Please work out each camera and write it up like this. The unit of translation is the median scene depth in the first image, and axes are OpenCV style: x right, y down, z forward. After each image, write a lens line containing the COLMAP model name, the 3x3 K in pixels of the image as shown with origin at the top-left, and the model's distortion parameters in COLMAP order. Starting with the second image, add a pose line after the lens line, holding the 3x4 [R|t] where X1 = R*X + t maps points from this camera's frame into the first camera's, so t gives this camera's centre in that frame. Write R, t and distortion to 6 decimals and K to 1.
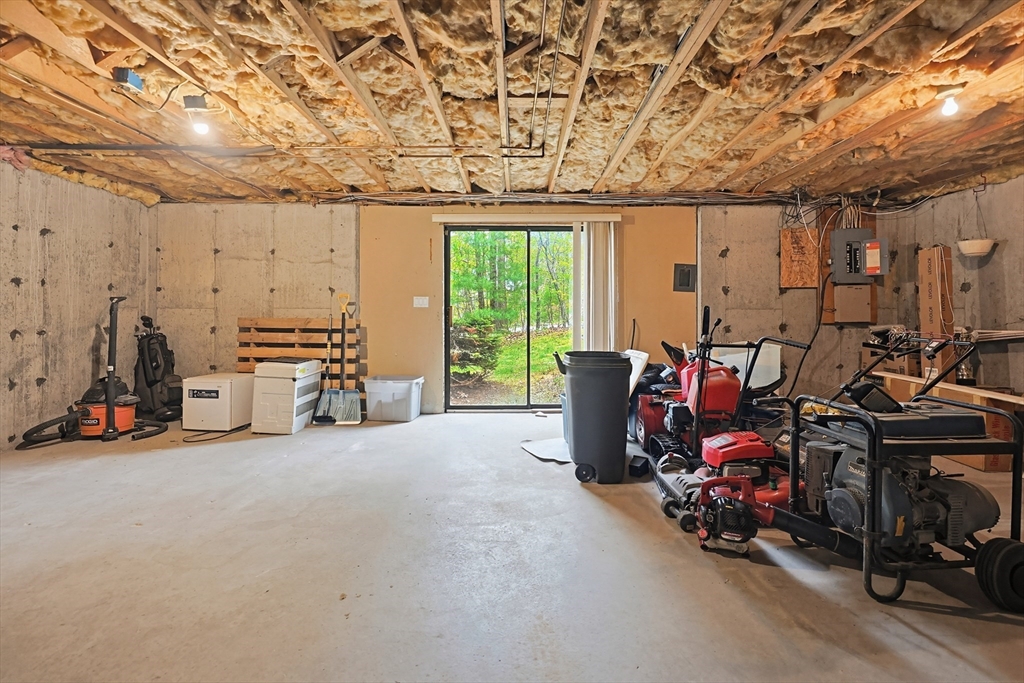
lens RADIAL K [[435.7, 0, 514.8], [0, 435.7, 309.9], [0, 0, 1]] dist [0.000143, 0.000135]
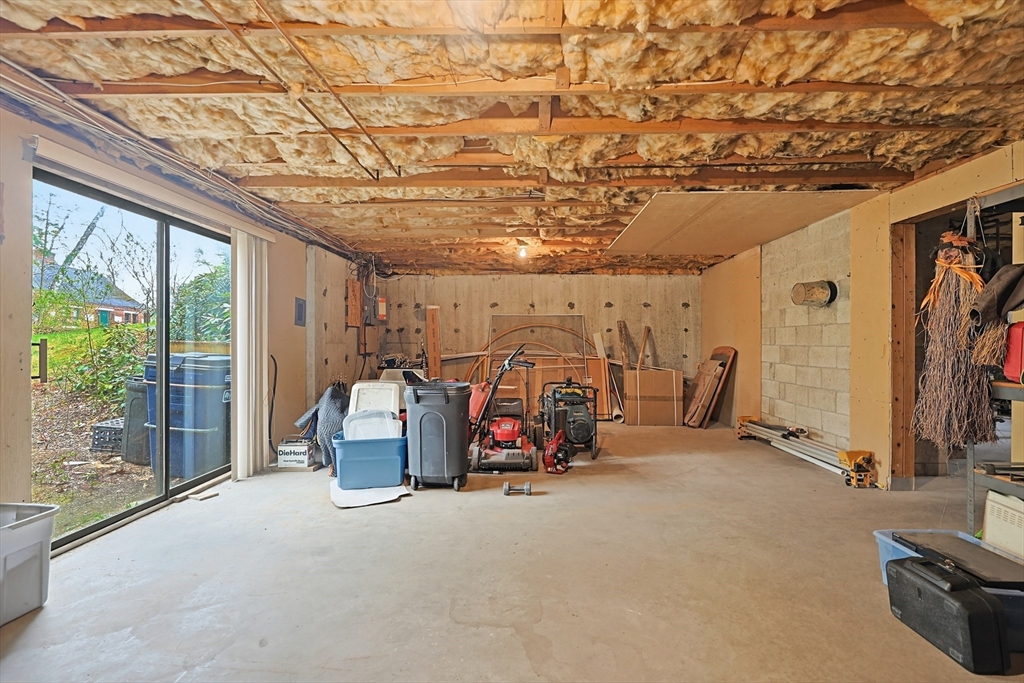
lens RADIAL K [[442.9, 0, 512.0], [0, 442.9, 341.5], [0, 0, 1]] dist [0.003147, 0.000890]
pose [[0.042207, 0.001046, 0.999108, -0.667556], [0.000106, 0.999999, -0.001052, -0.005706], [-0.999109, 0.000150, 0.042207, 0.516479]]
